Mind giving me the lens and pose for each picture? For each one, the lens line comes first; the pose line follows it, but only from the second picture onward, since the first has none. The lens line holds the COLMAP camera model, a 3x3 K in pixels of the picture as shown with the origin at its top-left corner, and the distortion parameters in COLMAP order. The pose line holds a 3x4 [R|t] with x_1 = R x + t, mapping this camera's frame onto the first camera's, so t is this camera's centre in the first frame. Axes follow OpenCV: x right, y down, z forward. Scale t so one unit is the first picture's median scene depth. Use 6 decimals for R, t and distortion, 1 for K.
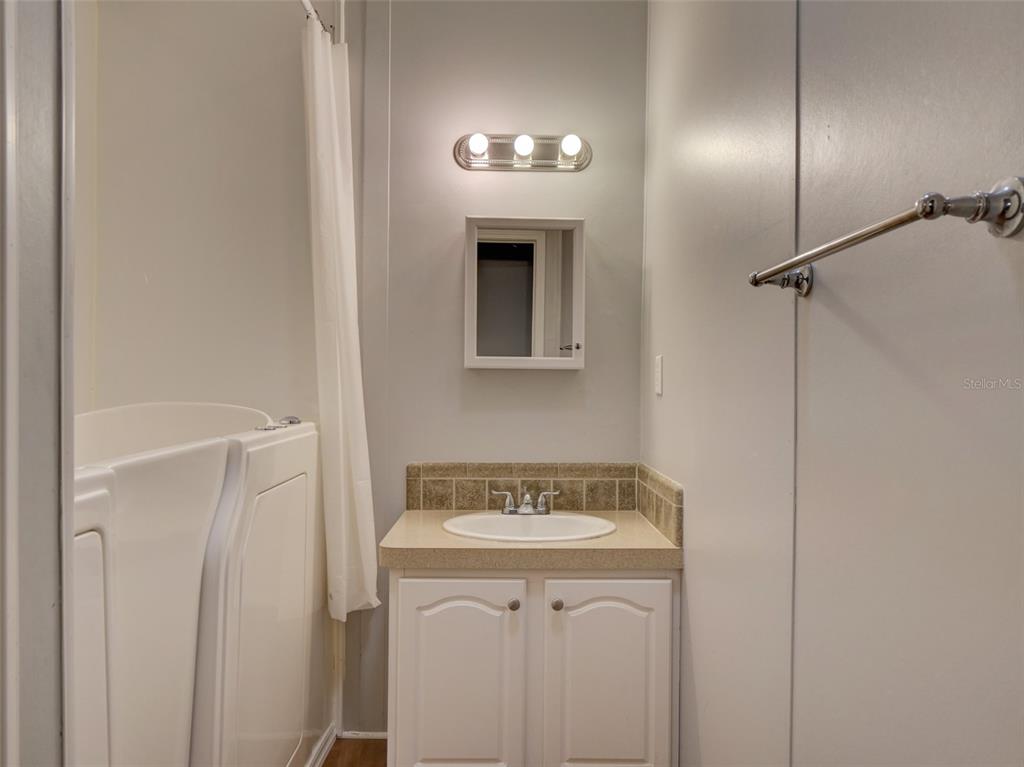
lens RADIAL K [[700.6, 0, 512.8], [0, 700.6, 383.0], [0, 0, 1]] dist [0.007994, 0.002571]
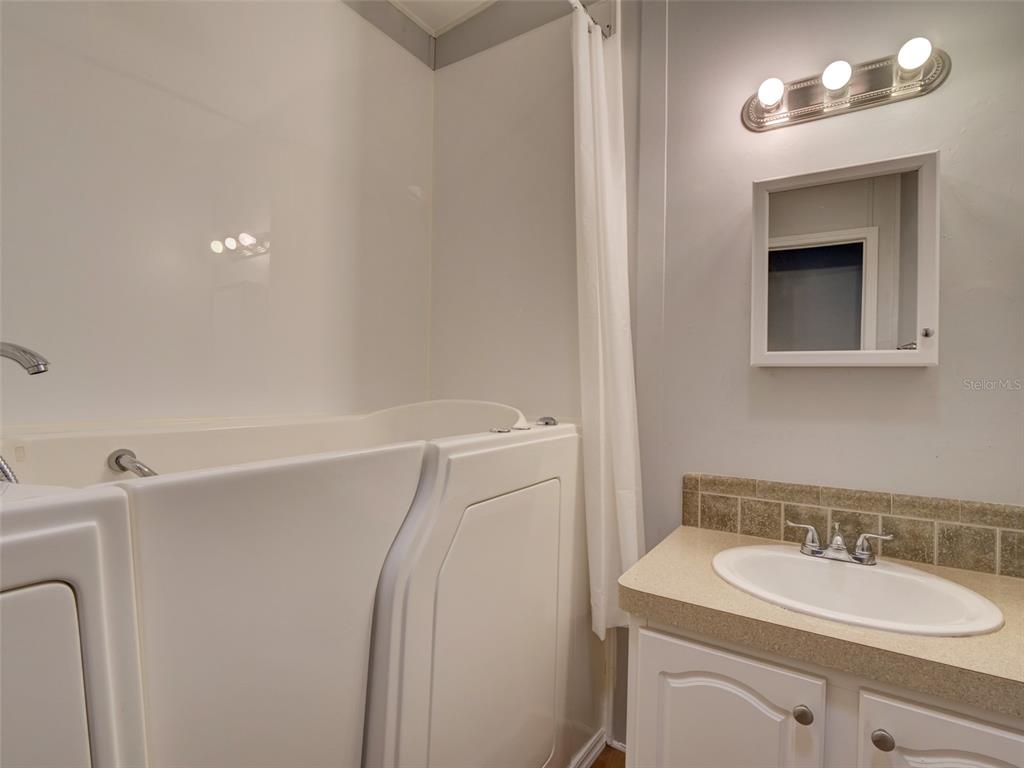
lens RADIAL K [[489.9, 0, 520.7], [0, 489.9, 383.1], [0, 0, 1]] dist [-0.017017, 0.001860]
pose [[0.828636, 0.005424, -0.559761, 0.027292], [-0.008941, 0.999954, -0.003547, 0.002794], [0.559716, 0.007944, 0.828646, 0.365636]]
